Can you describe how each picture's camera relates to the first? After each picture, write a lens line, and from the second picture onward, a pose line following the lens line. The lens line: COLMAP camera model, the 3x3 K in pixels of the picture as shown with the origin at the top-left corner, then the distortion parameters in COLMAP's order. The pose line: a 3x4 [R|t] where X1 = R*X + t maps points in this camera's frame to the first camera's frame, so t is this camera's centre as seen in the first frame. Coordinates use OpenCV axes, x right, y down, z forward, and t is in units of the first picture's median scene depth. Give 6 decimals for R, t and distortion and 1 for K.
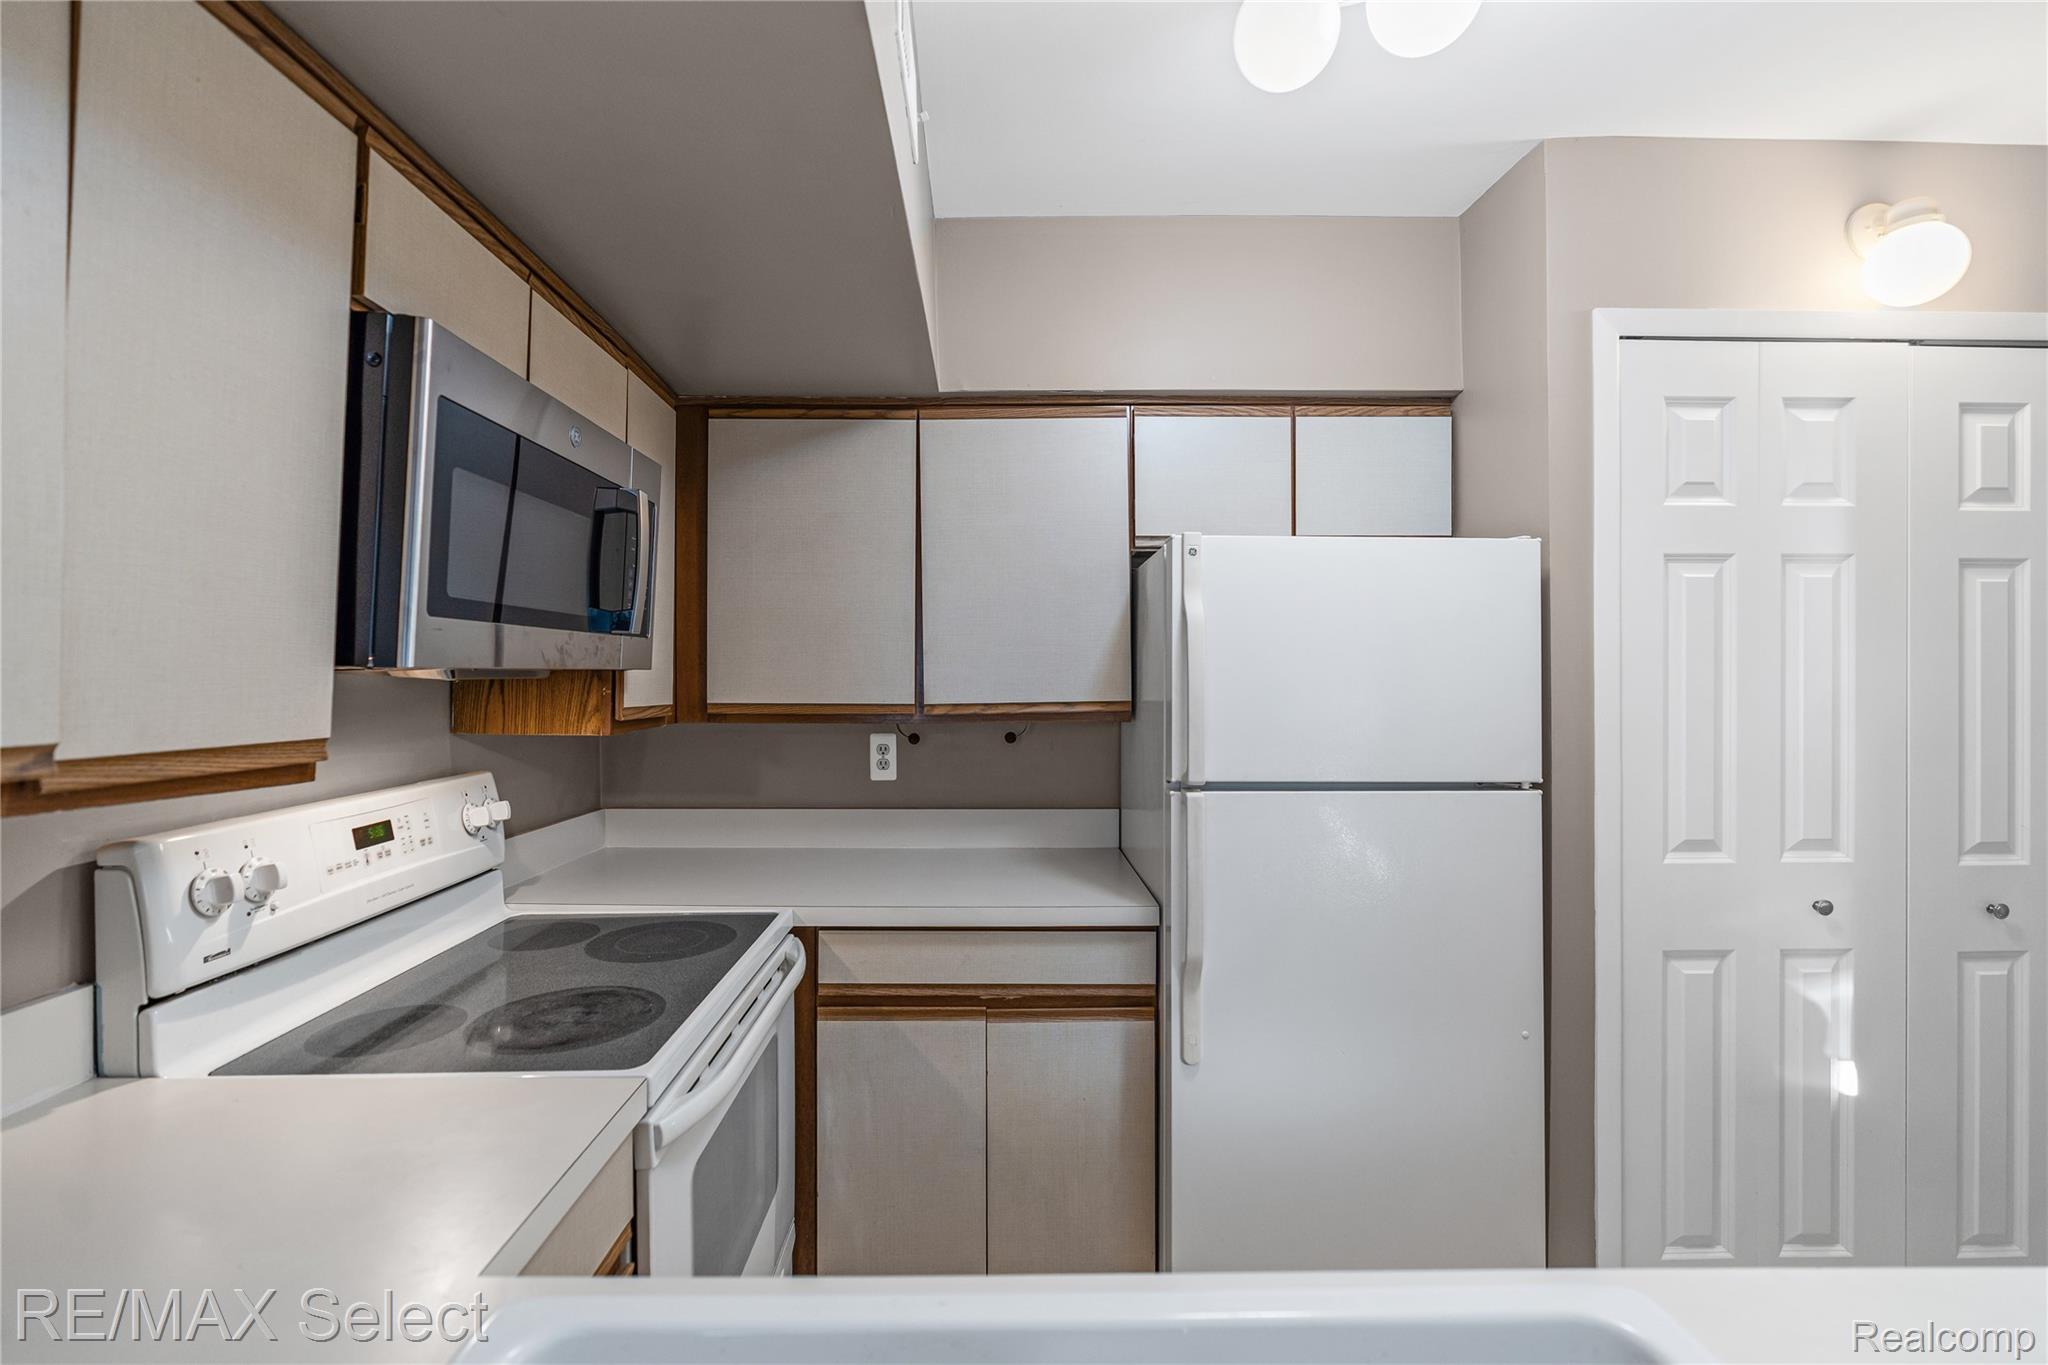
lens RADIAL K [[932.3, 0, 1024.0], [0, 932.3, 682.5], [0, 0, 1]] dist [0.000412, 0.000462]
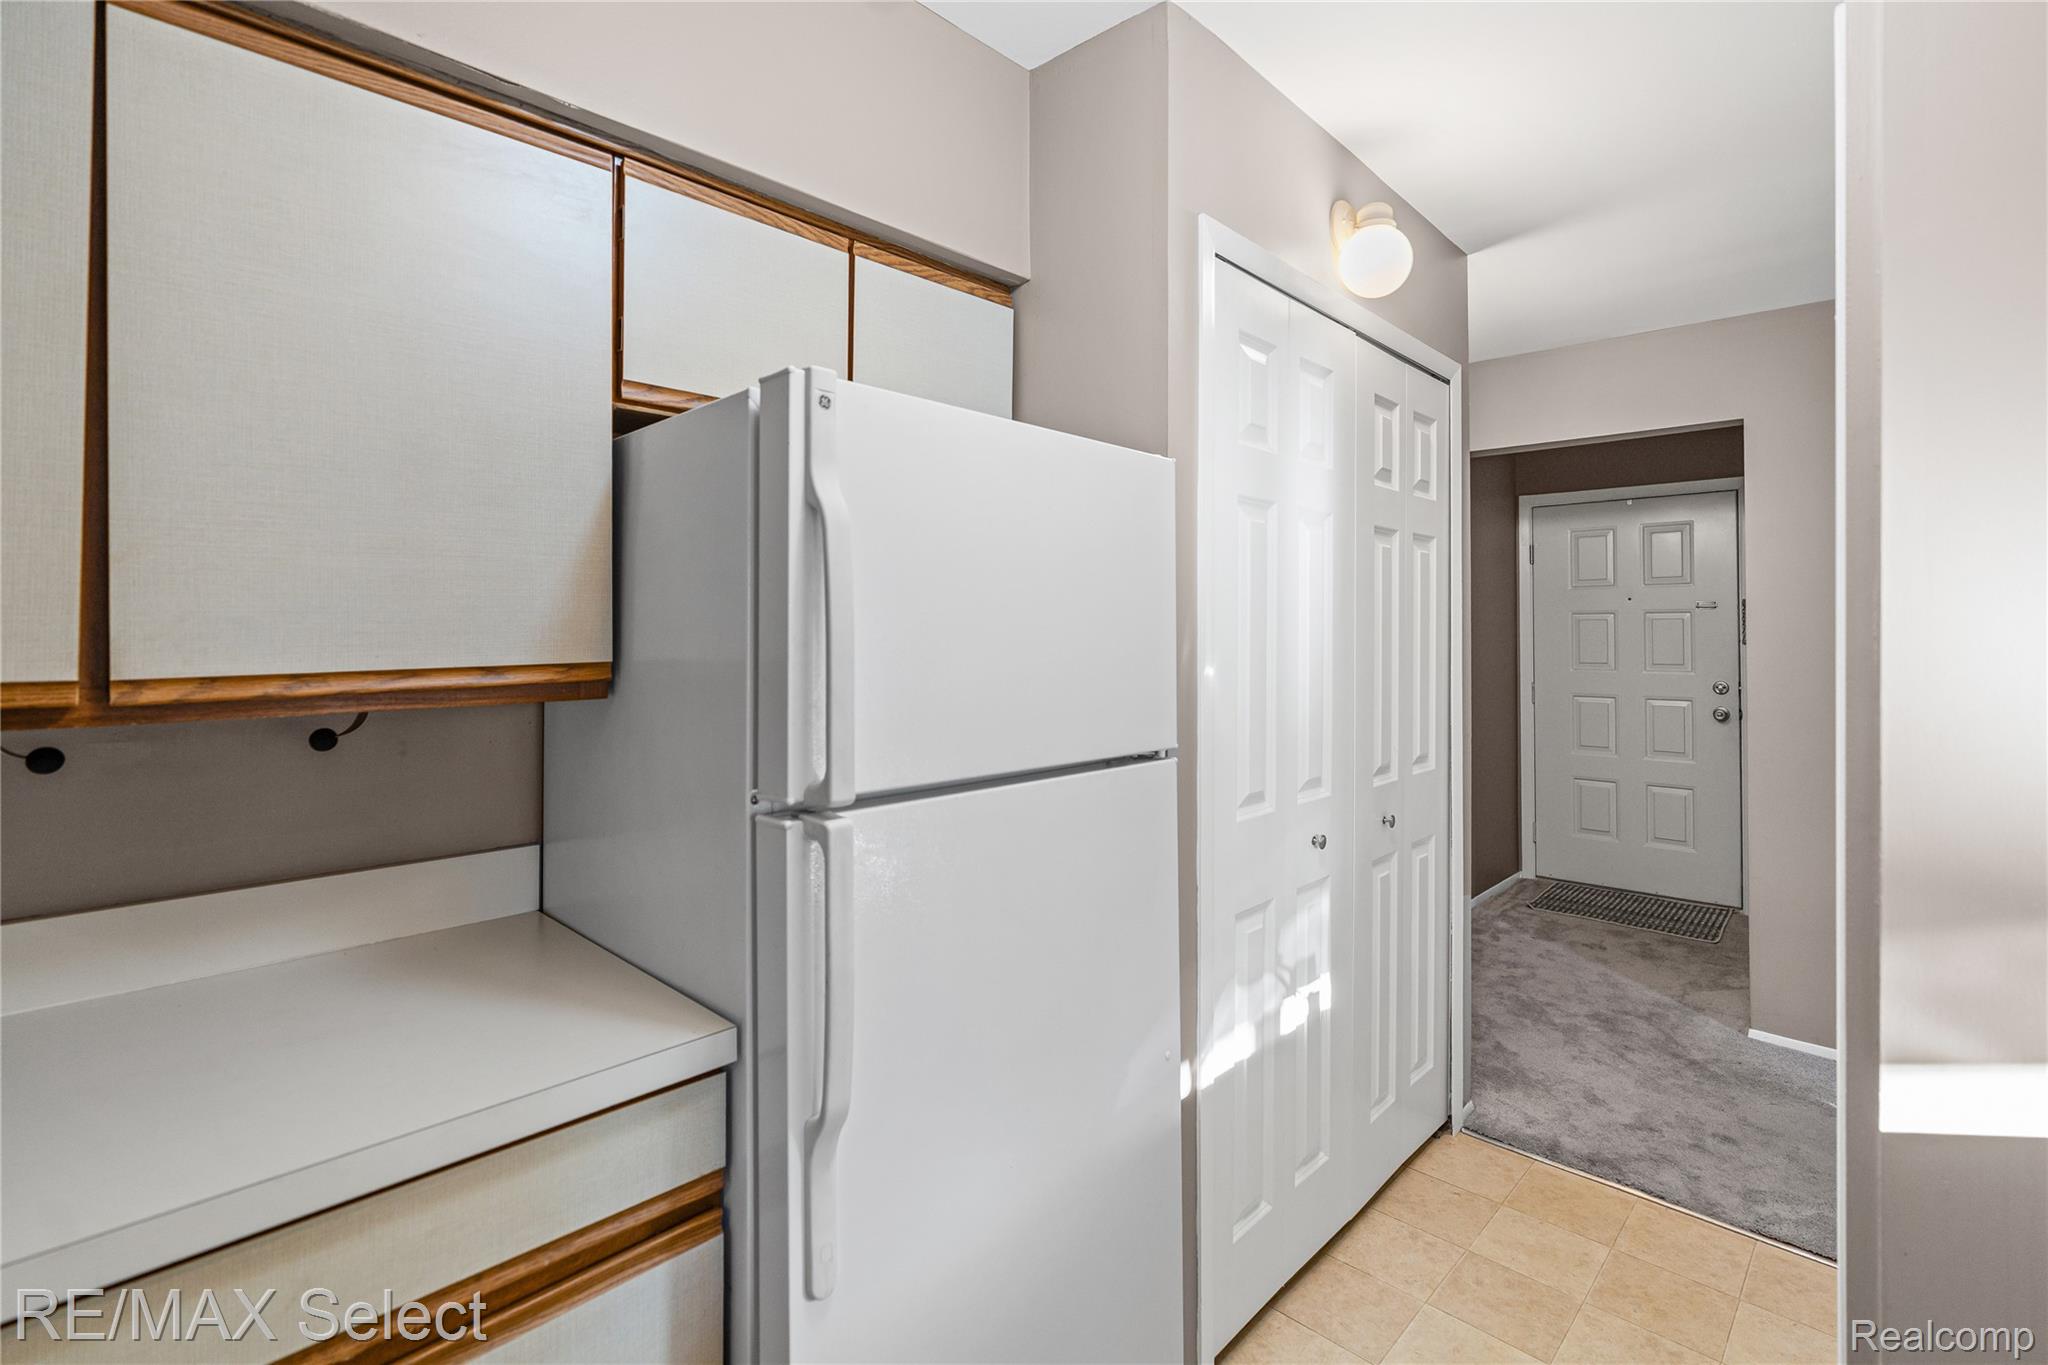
lens RADIAL K [[928.6, 0, 1029.8], [0, 928.6, 622.3], [0, 0, 1]] dist [-0.003538, 0.000119]
pose [[0.703015, 0.009082, 0.711117, -0.128576], [0.003110, 0.999870, -0.015845, 0.005782], [-0.711168, 0.013351, 0.702895, 0.470815]]
